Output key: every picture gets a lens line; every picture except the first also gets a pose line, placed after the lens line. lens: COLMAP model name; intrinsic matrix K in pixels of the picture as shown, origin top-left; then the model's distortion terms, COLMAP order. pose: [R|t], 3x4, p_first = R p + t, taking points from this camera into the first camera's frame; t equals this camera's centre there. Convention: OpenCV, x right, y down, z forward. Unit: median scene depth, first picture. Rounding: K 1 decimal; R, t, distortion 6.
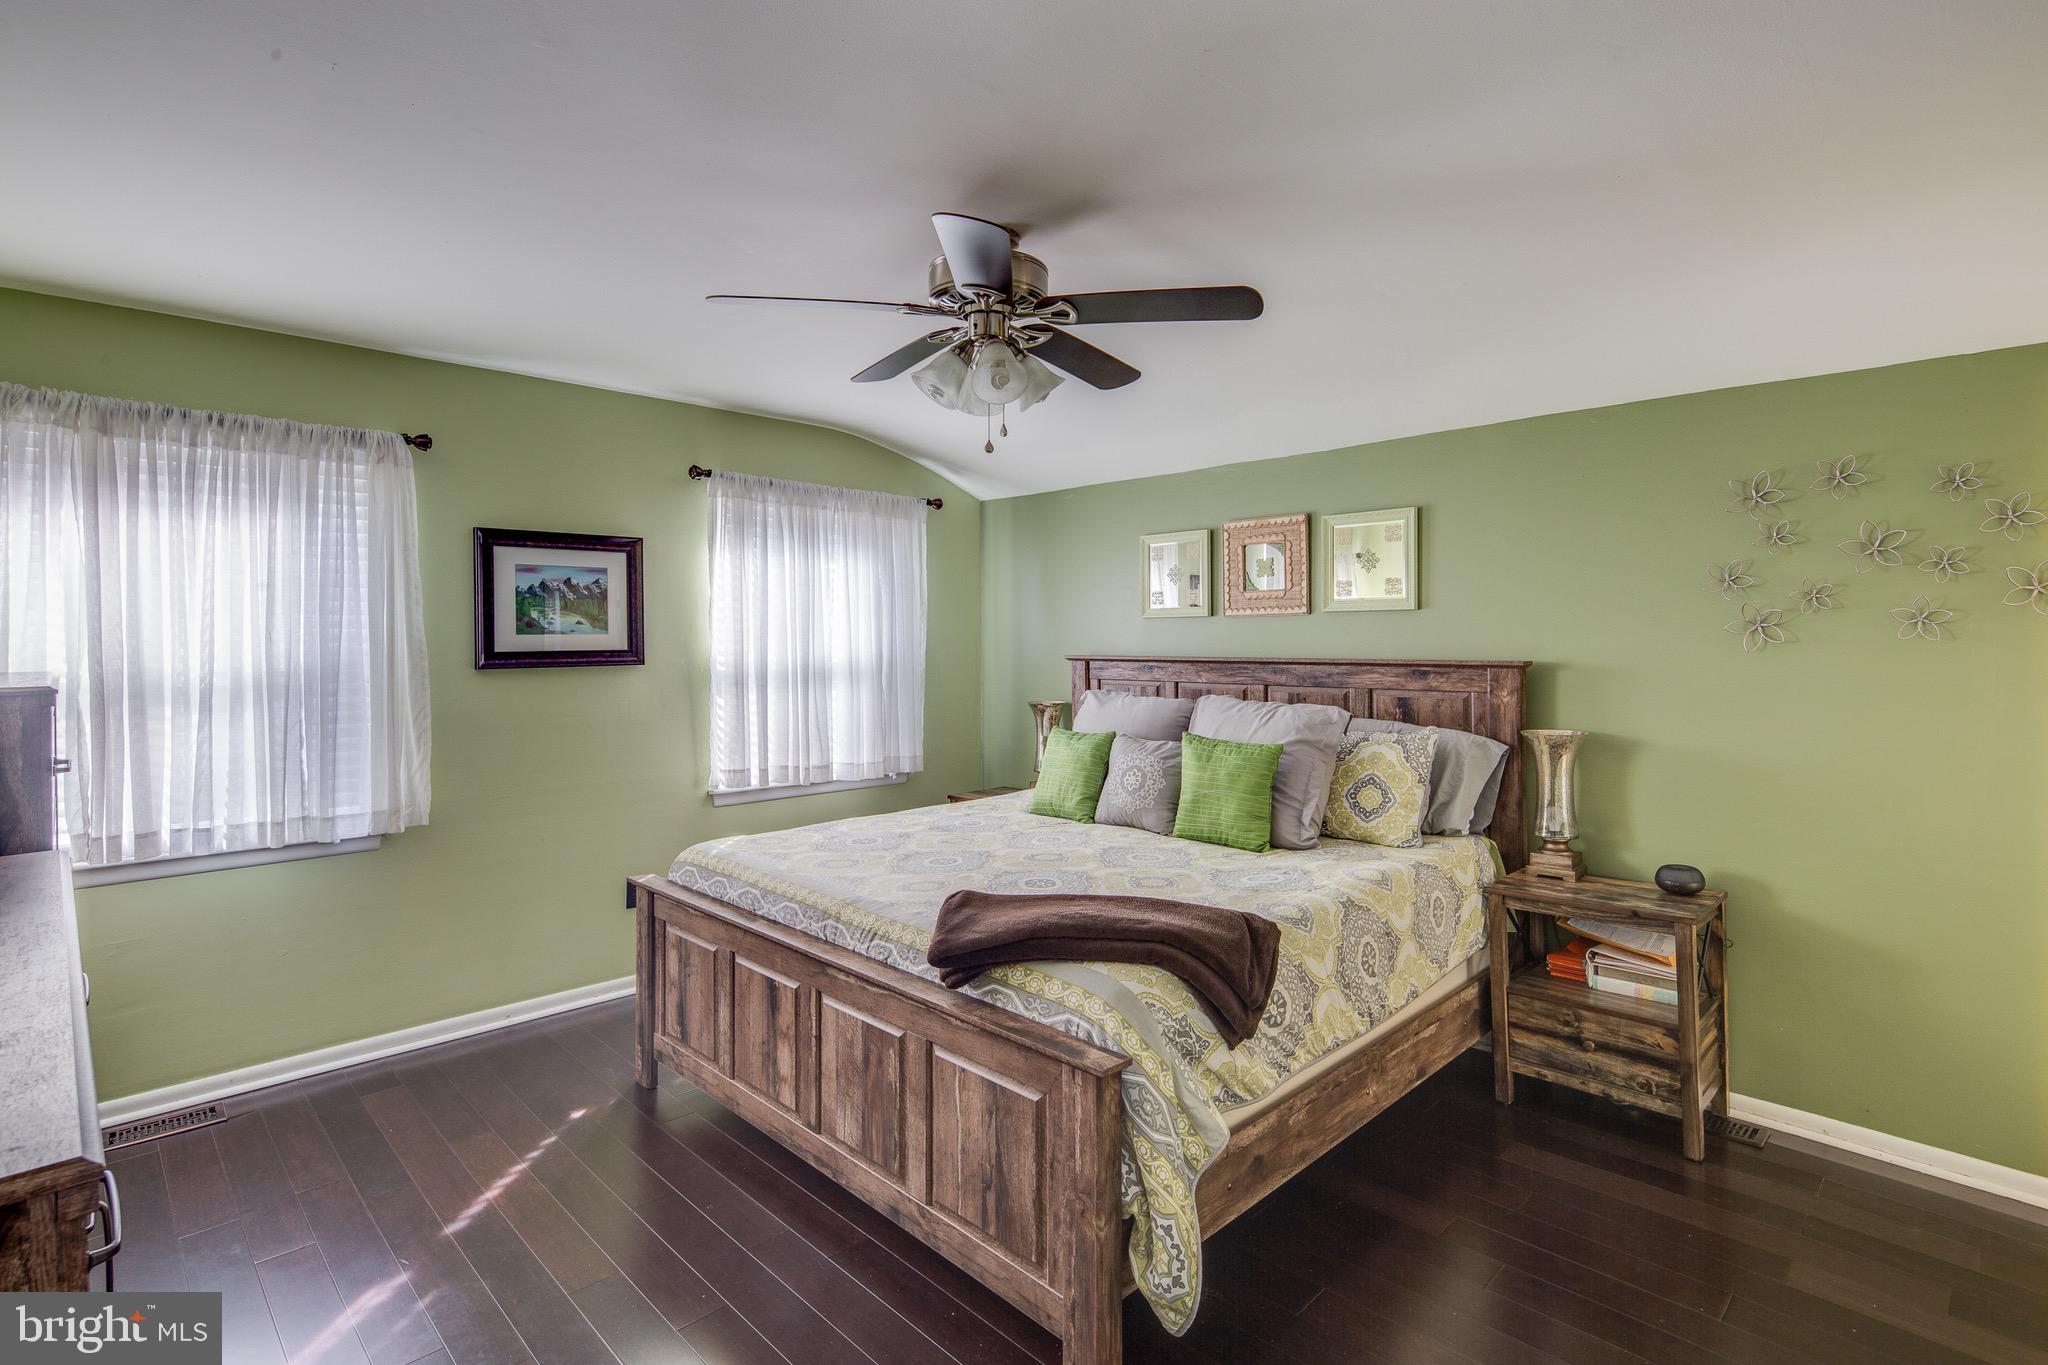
lens RADIAL K [[989.1, 0, 1054.6], [0, 989.1, 632.5], [0, 0, 1]] dist [0.001447, -0.002056]
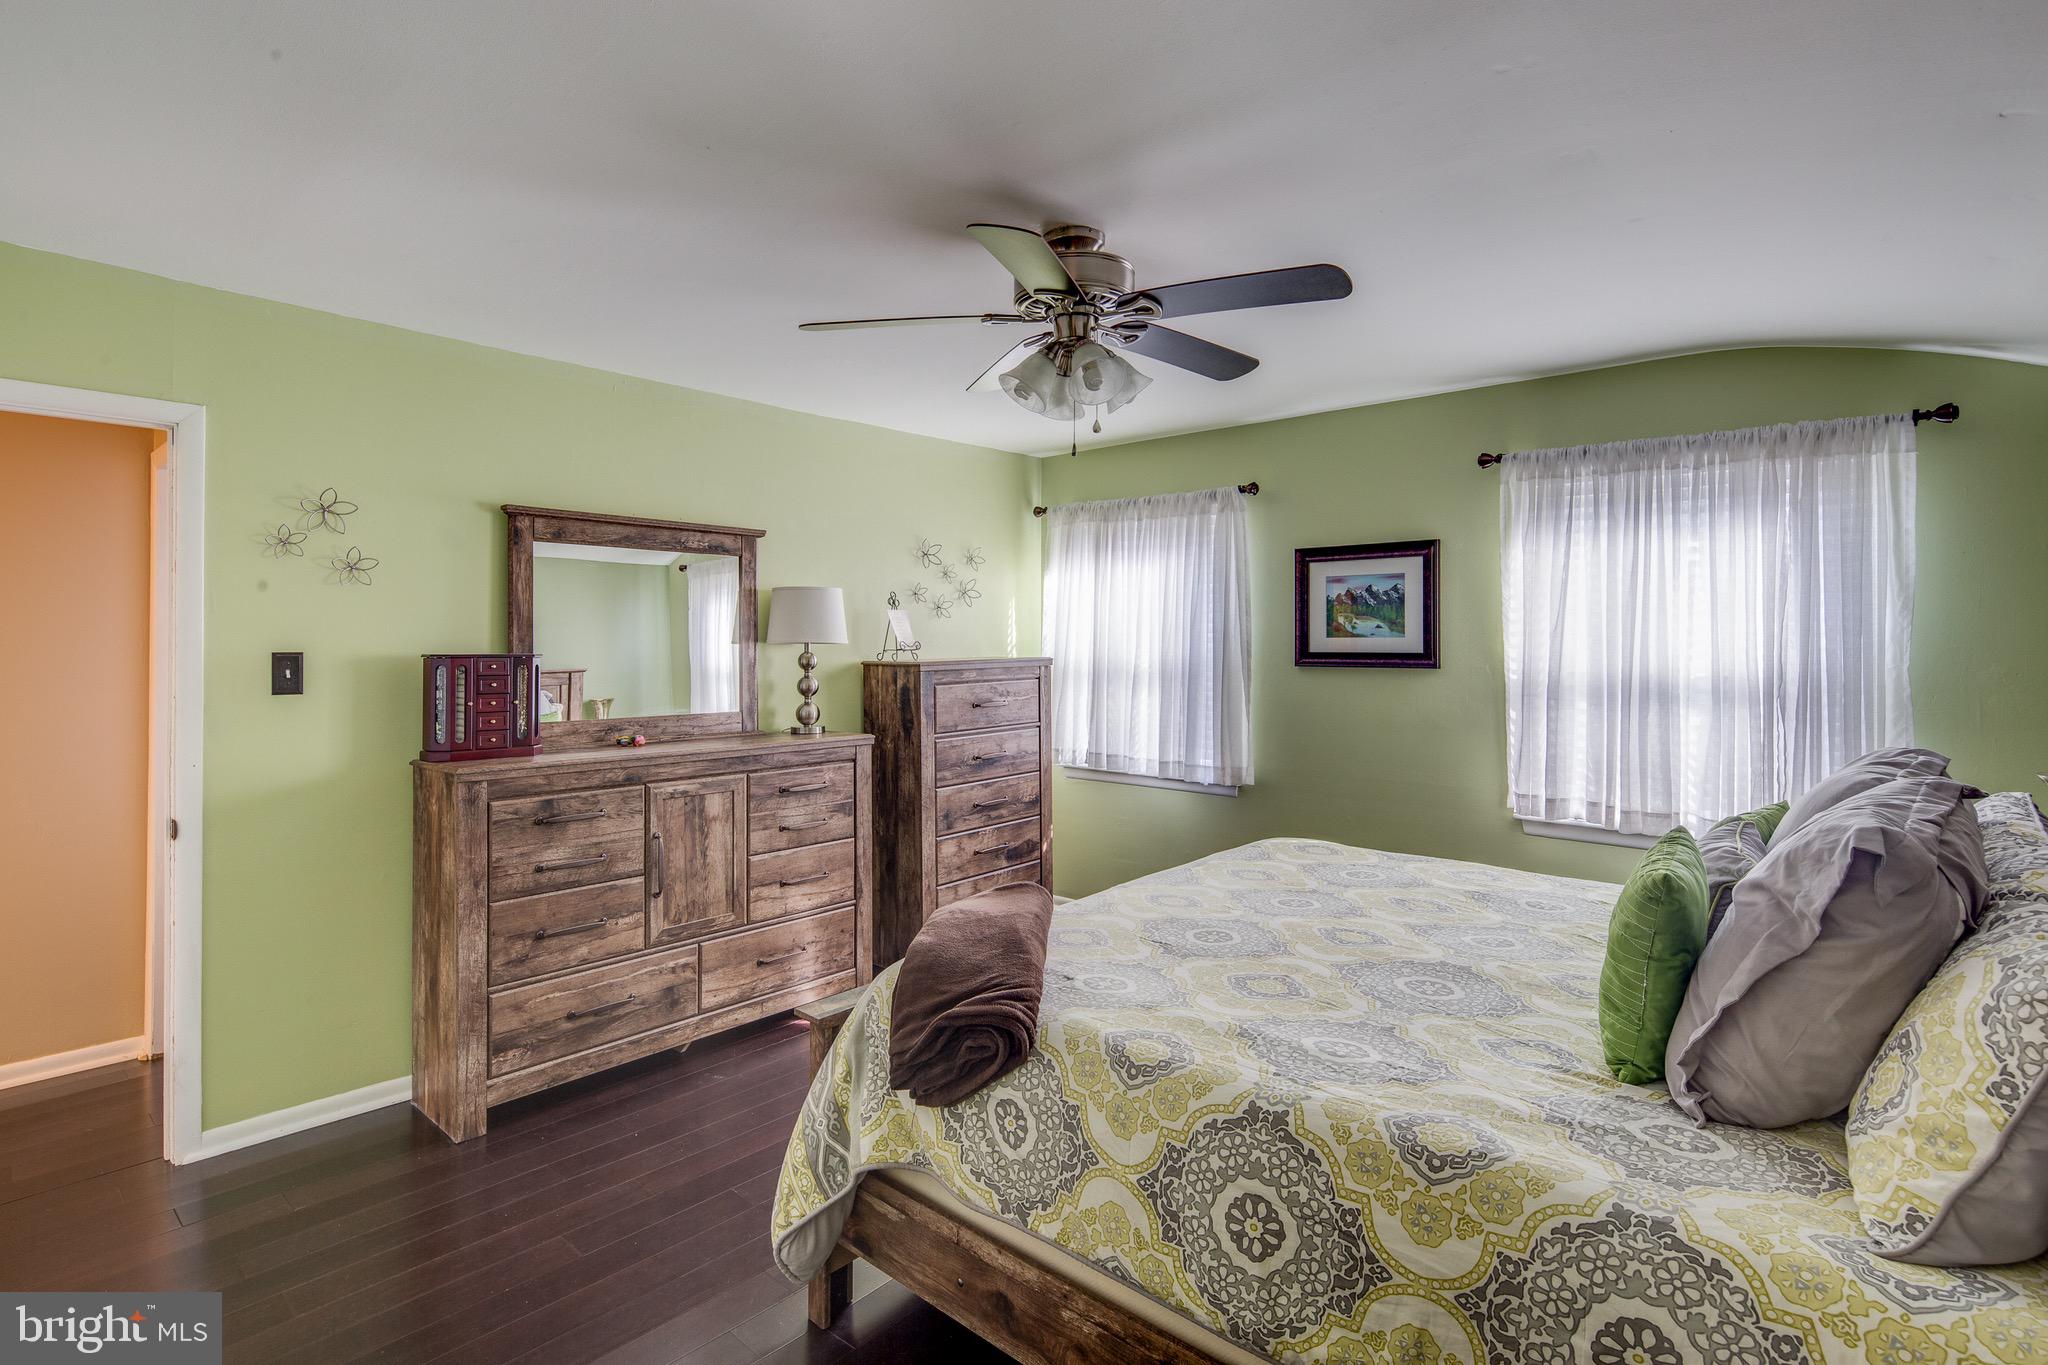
lens RADIAL K [[989.1, 0, 1027.3], [0, 989.1, 663.2], [0, 0, 1]] dist [0.001447, -0.002056]
pose [[0.052855, 0.024490, -0.998302, 0.563960], [-0.001953, 0.999700, 0.024421, 0.004052], [0.998600, 0.000659, 0.052887, 0.561639]]
